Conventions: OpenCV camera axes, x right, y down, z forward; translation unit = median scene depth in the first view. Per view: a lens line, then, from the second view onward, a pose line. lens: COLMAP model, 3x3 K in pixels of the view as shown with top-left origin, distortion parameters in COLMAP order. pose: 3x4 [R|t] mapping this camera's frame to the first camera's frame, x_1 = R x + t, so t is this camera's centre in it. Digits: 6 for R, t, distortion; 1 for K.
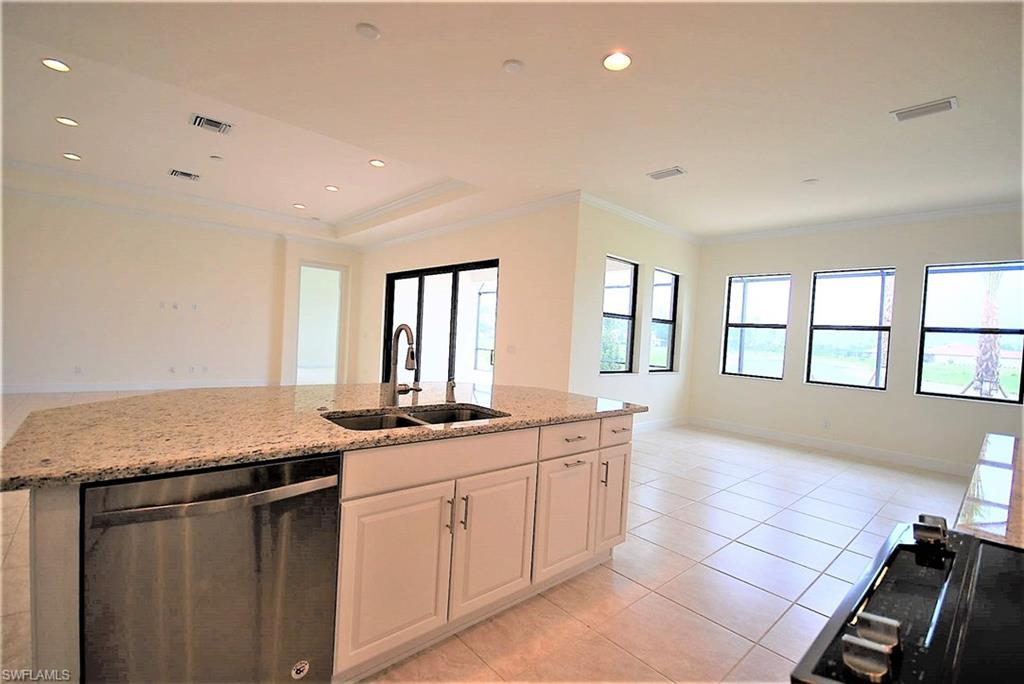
lens RADIAL K [[451.9, 0, 511.7], [0, 451.9, 340.8], [0, 0, 1]] dist [-0.002319, -0.002530]
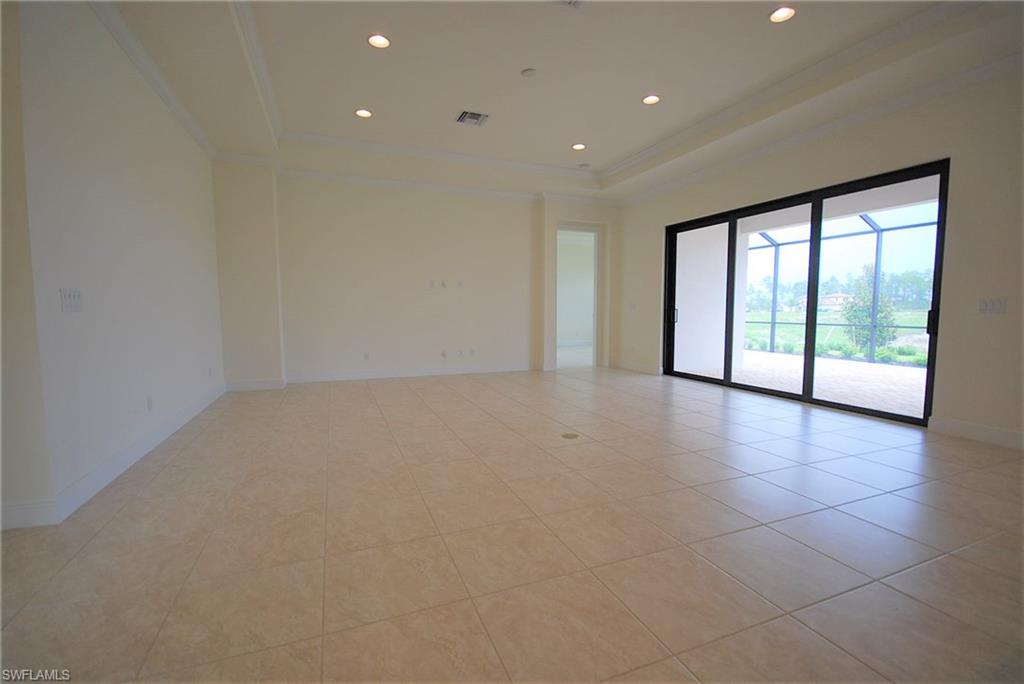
lens RADIAL K [[451.9, 0, 510.5], [0, 451.9, 347.4], [0, 0, 1]] dist [-0.002319, -0.002530]
pose [[0.939846, -0.027057, -0.340525, -0.332353], [0.048165, 0.997396, 0.053686, 0.009051], [0.338185, -0.066858, 0.938702, 0.187813]]
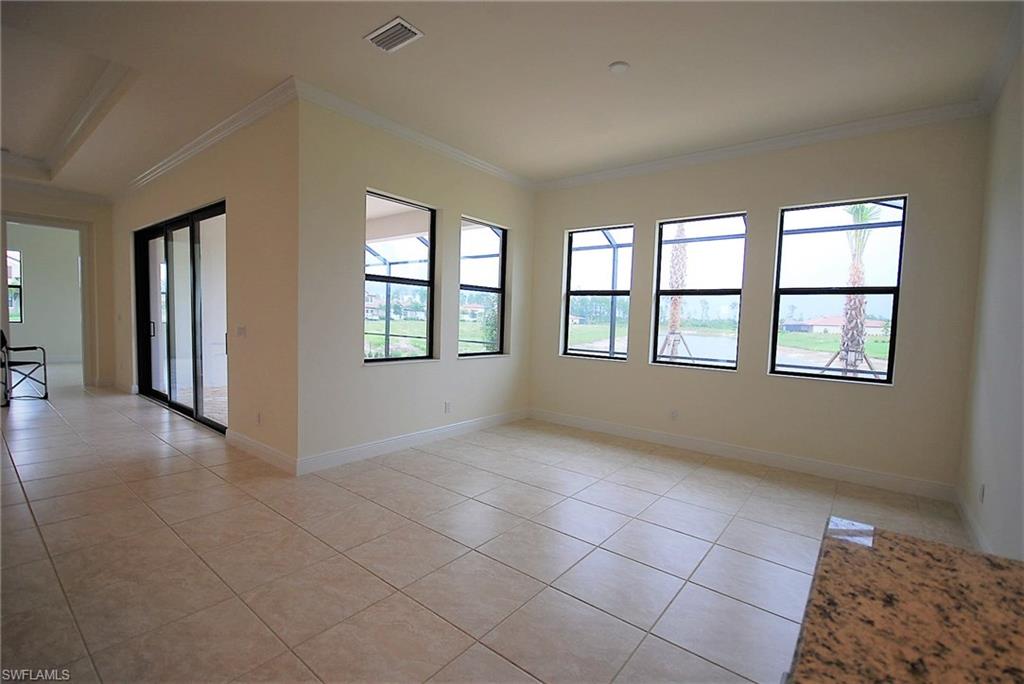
lens RADIAL K [[451.9, 0, 514.5], [0, 451.9, 342.0], [0, 0, 1]] dist [-0.002319, -0.002530]
pose [[0.985889, -0.032319, 0.164253, 0.246062], [0.024793, 0.998556, 0.047665, 0.010203], [-0.165556, -0.042920, 0.985266, 0.224504]]
